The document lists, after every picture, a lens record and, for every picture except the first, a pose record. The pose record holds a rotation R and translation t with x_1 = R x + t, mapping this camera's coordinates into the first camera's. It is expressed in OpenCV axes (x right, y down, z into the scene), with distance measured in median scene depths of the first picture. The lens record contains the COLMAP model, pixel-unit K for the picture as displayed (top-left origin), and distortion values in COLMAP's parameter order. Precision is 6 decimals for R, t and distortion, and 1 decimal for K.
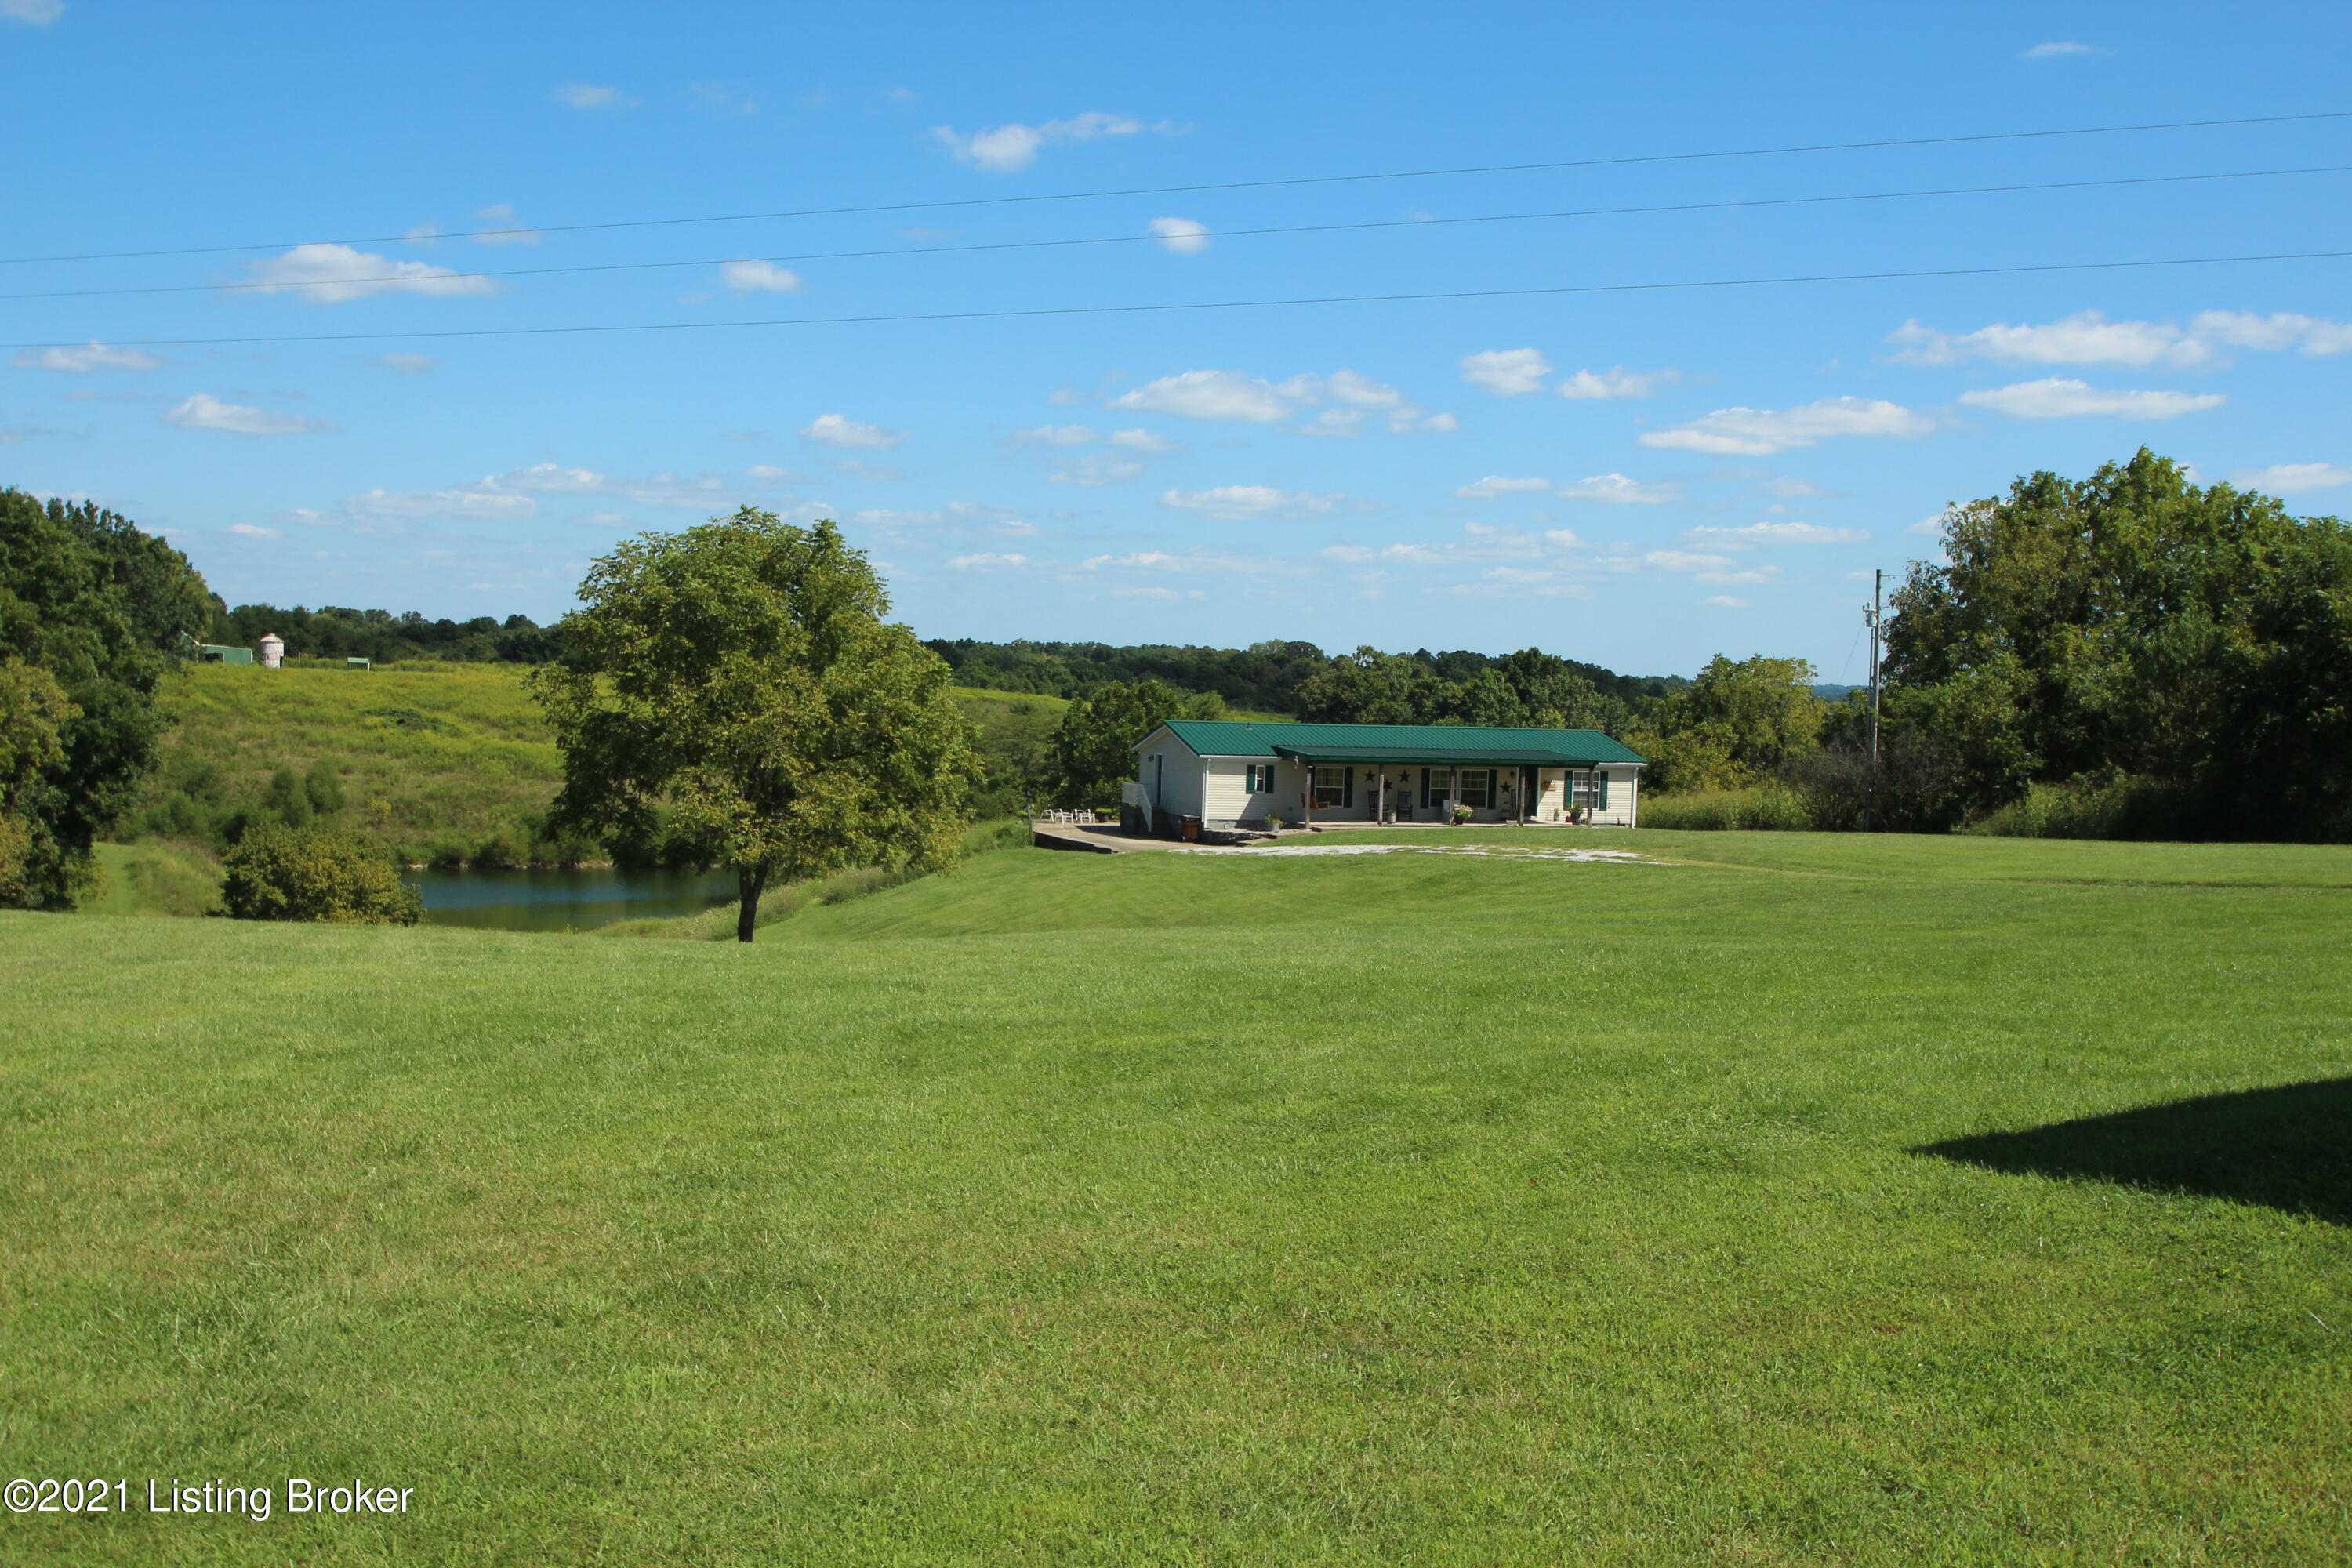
lens RADIAL K [[2479.4, 0, 1177.1], [0, 2479.4, 828.8], [0, 0, 1]] dist [-0.083918, 0.000504]
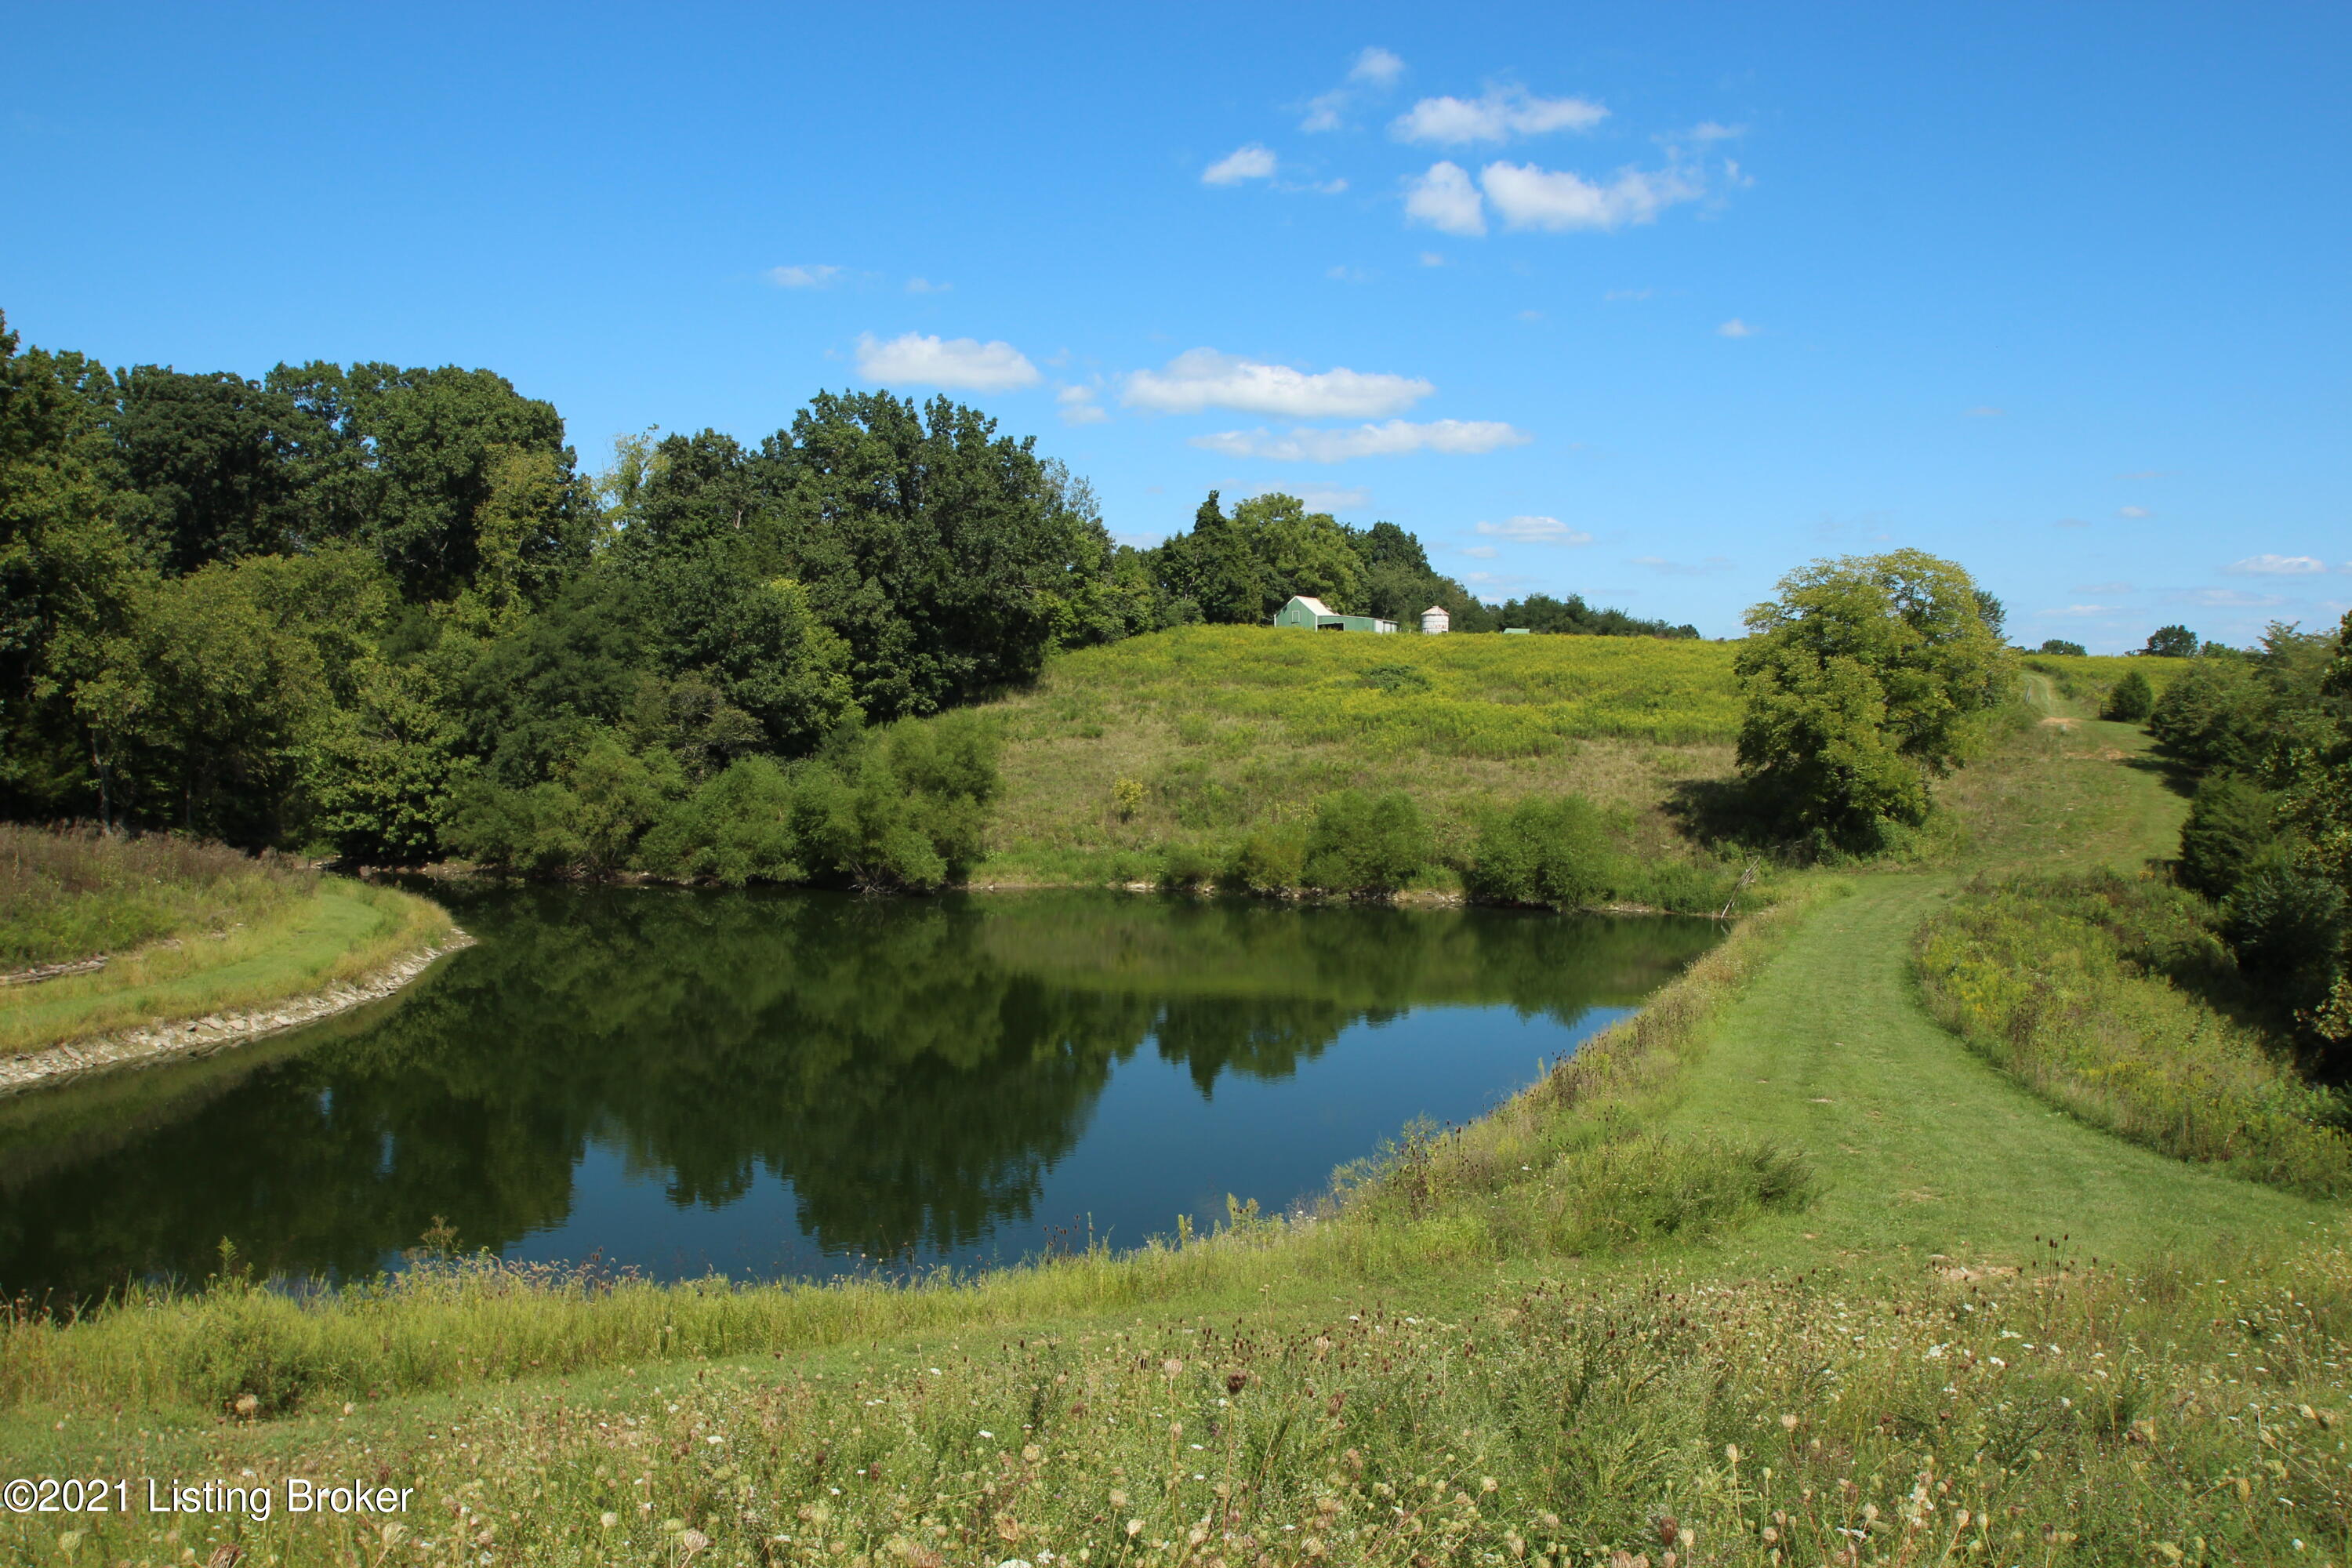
lens RADIAL K [[1829.5, 0, 1176.0], [0, 1829.5, 784.0], [0, 0, 1]] dist [-0.057854, -0.000328]
pose [[0.732596, 0.007420, -0.680623, 0.016198], [-0.028367, 0.999405, -0.019637, -0.003249], [0.680072, 0.033693, 0.732371, 1.488939]]
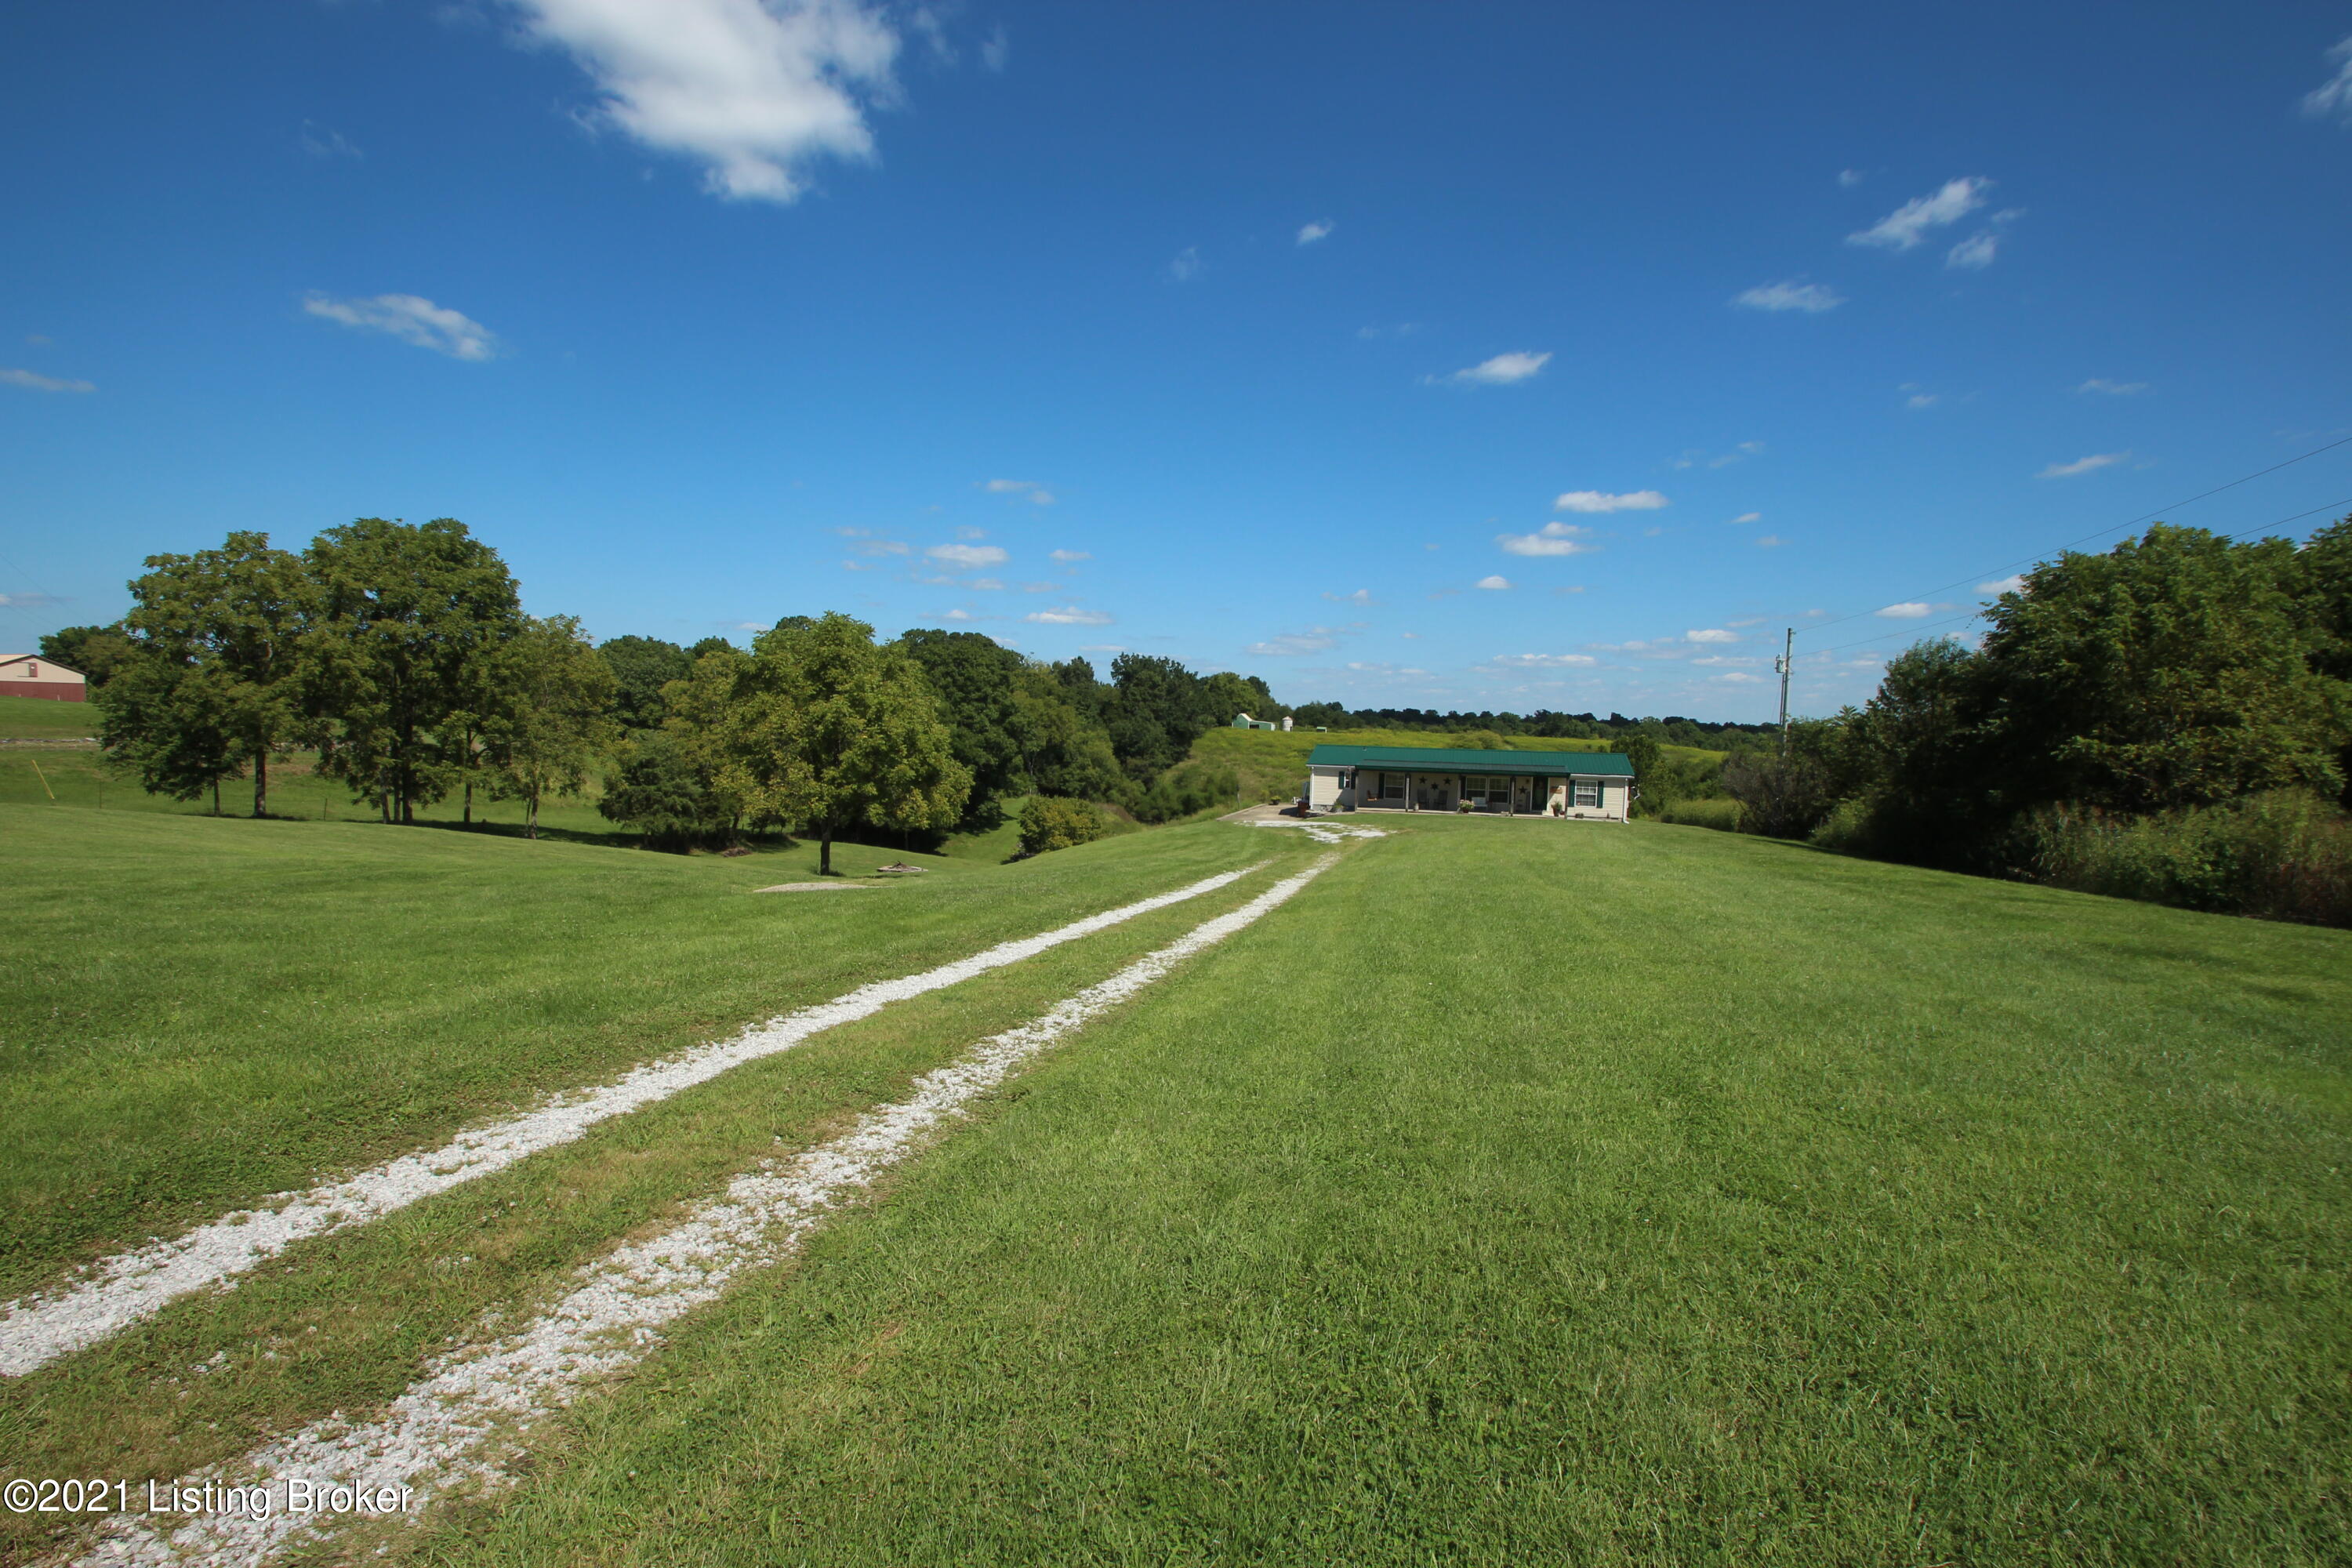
lens RADIAL K [[1090.8, 0, 1184.5], [0, 1090.8, 788.3], [0, 0, 1]] dist [0.013824, -0.020471]
pose [[0.839280, 0.024037, -0.543167, 0.318535], [-0.034183, 0.999379, -0.008592, -0.004898], [0.542623, 0.025778, 0.839581, 0.332537]]
